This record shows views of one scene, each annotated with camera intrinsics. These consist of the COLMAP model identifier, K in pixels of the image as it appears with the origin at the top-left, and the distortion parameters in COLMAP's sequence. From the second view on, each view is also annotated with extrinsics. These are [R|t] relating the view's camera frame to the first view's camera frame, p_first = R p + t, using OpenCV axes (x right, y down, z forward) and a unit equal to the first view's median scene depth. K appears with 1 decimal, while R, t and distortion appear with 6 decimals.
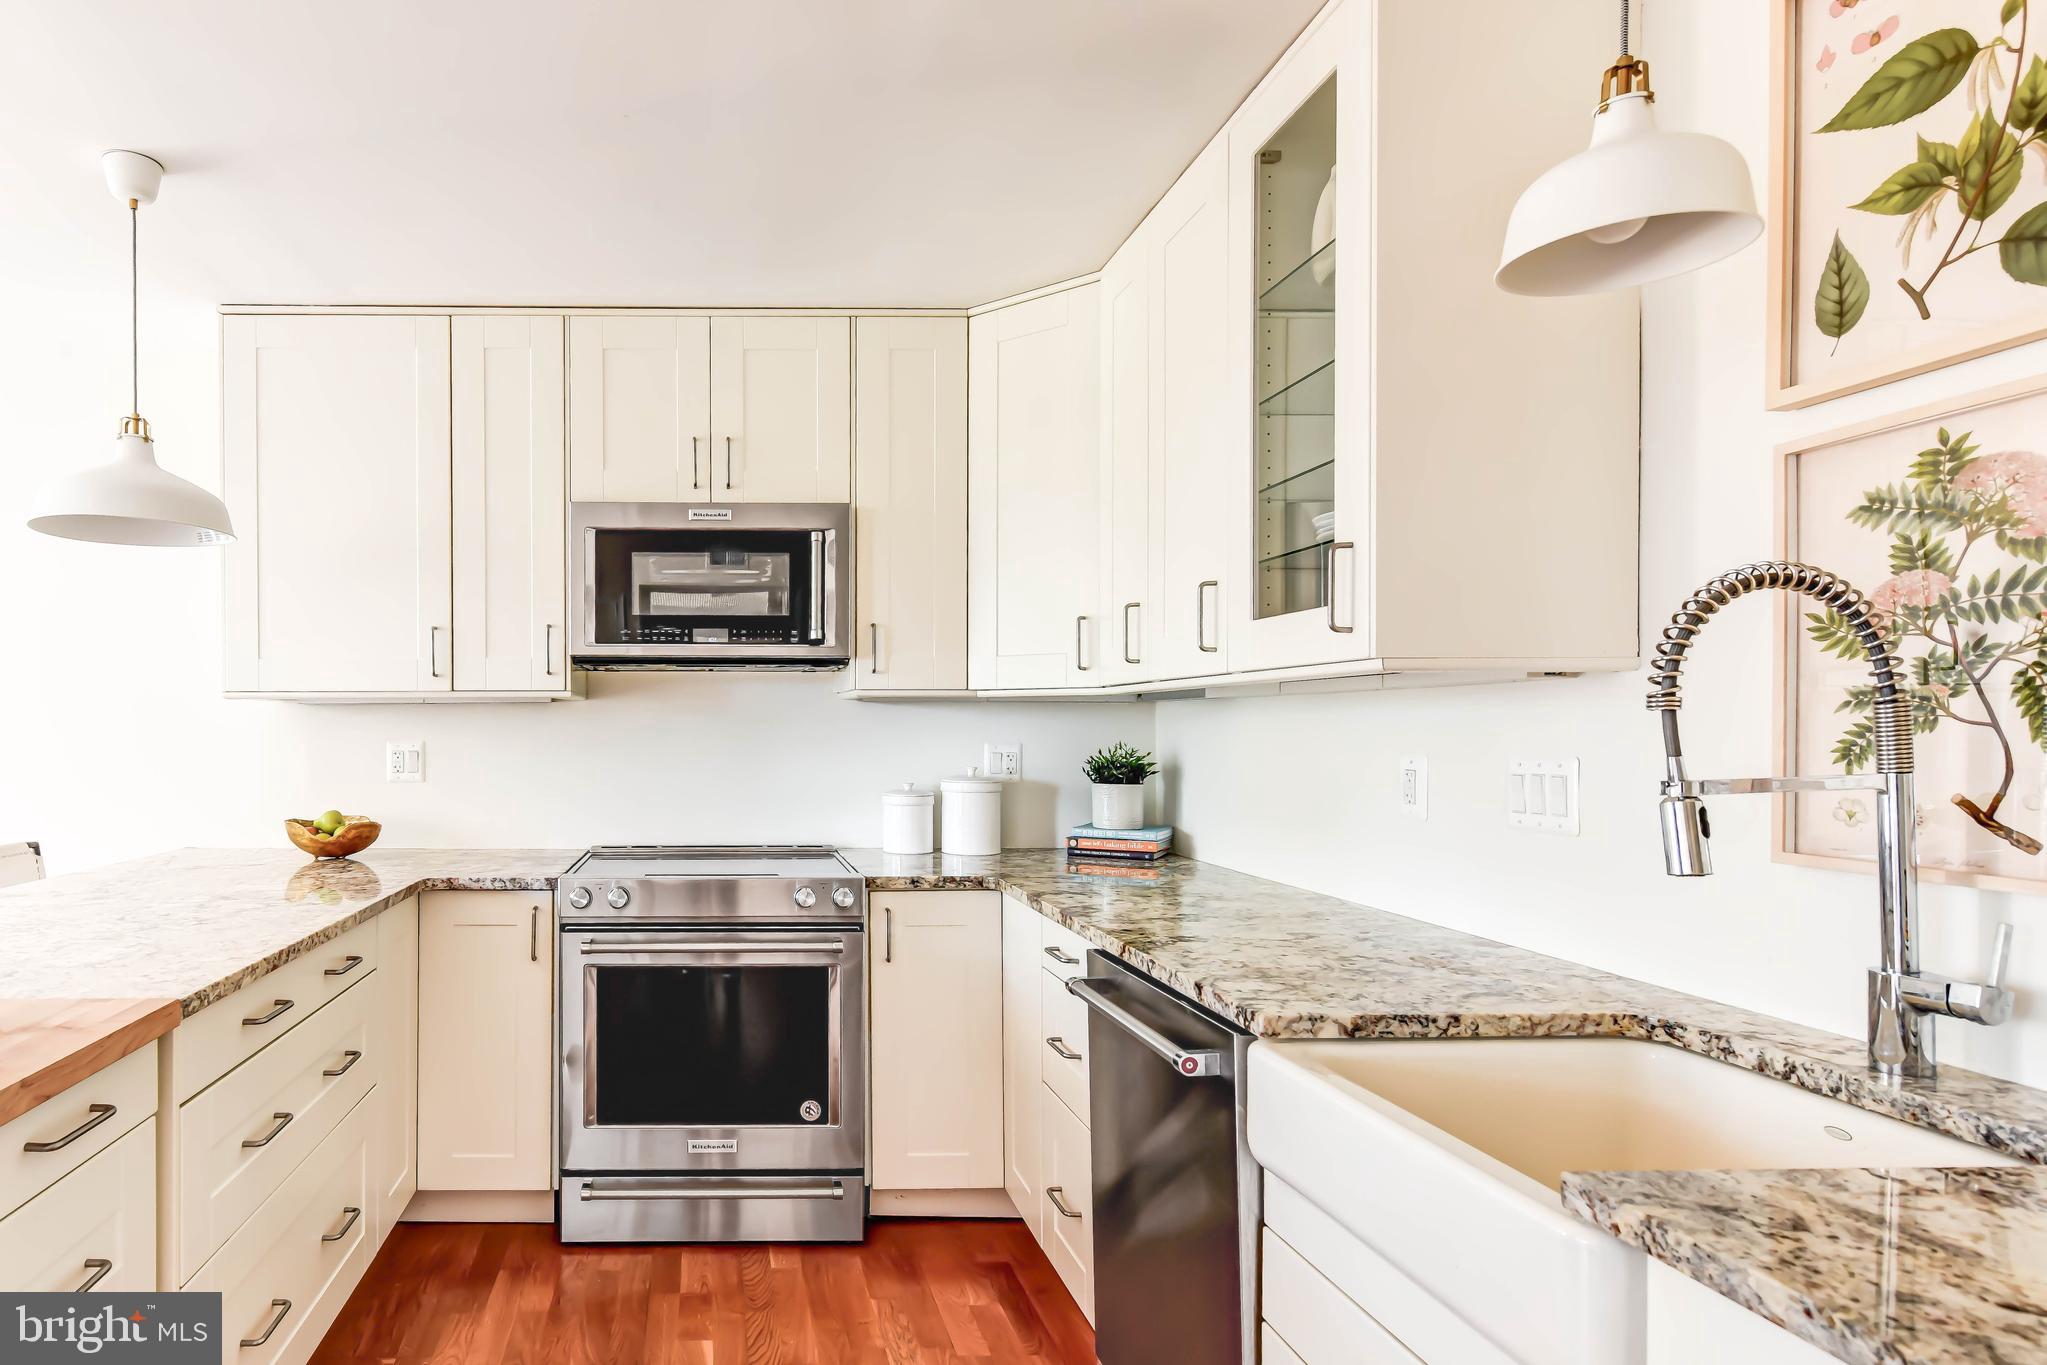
lens RADIAL K [[1134.3, 0, 712.4], [0, 1134.3, 738.1], [0, 0, 1]] dist [-0.004439, -0.000966]
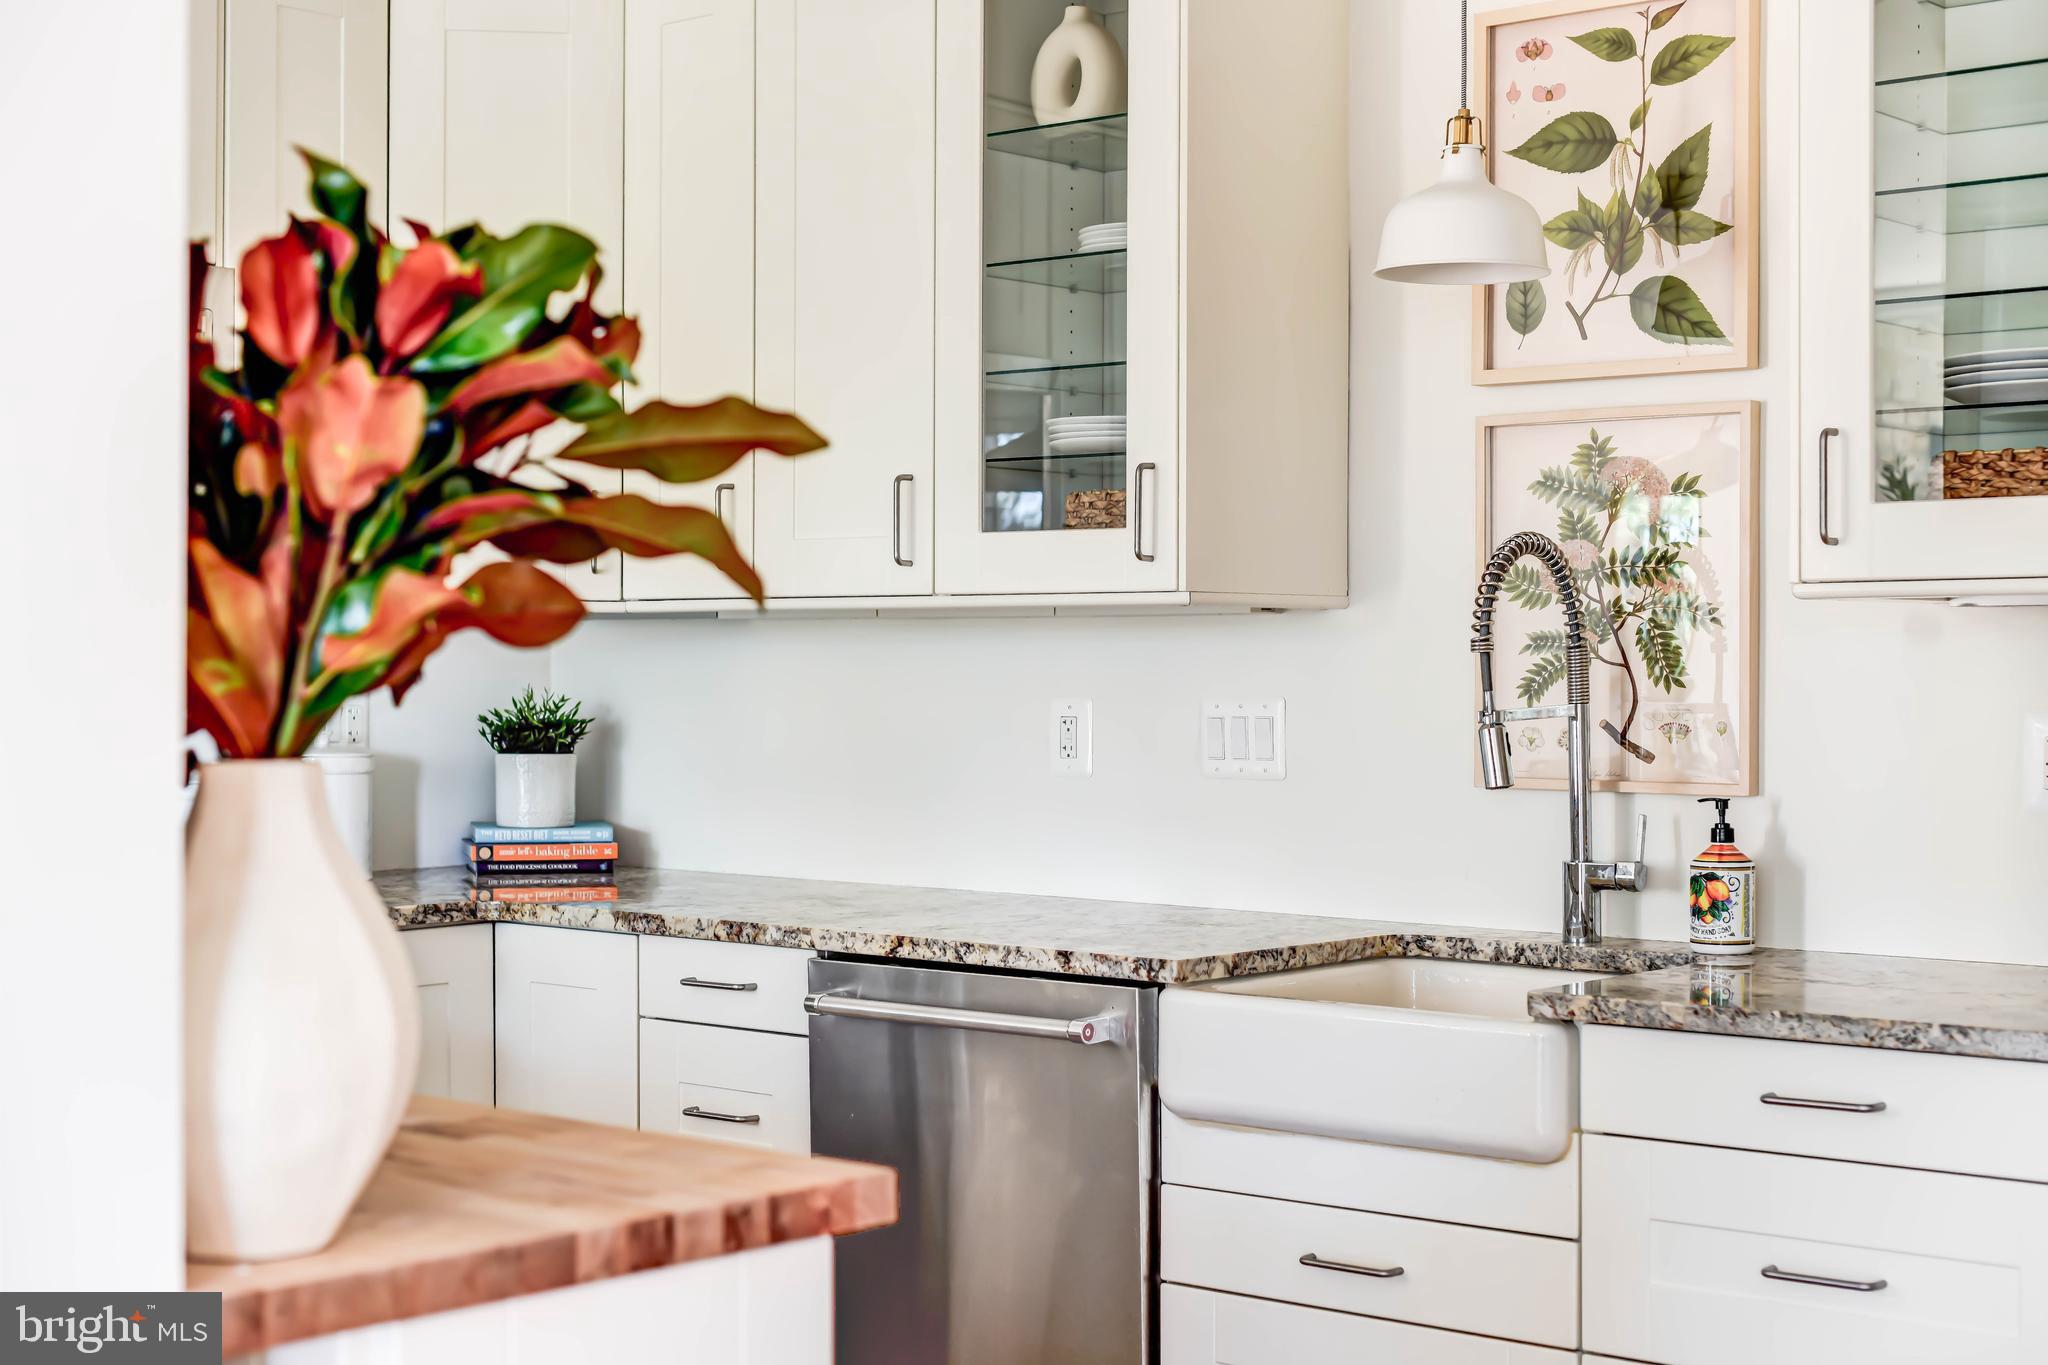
lens RADIAL K [[3054.1, 0, 1024.0], [0, 3054.1, 682.5], [0, 0, 1]] dist [-0.025595, -0.428159]
pose [[0.655737, -0.002094, 0.754986, -1.859653], [0.002964, 0.999996, 0.000199, 0.004763], [-0.754983, 0.002107, 0.655741, -0.736309]]
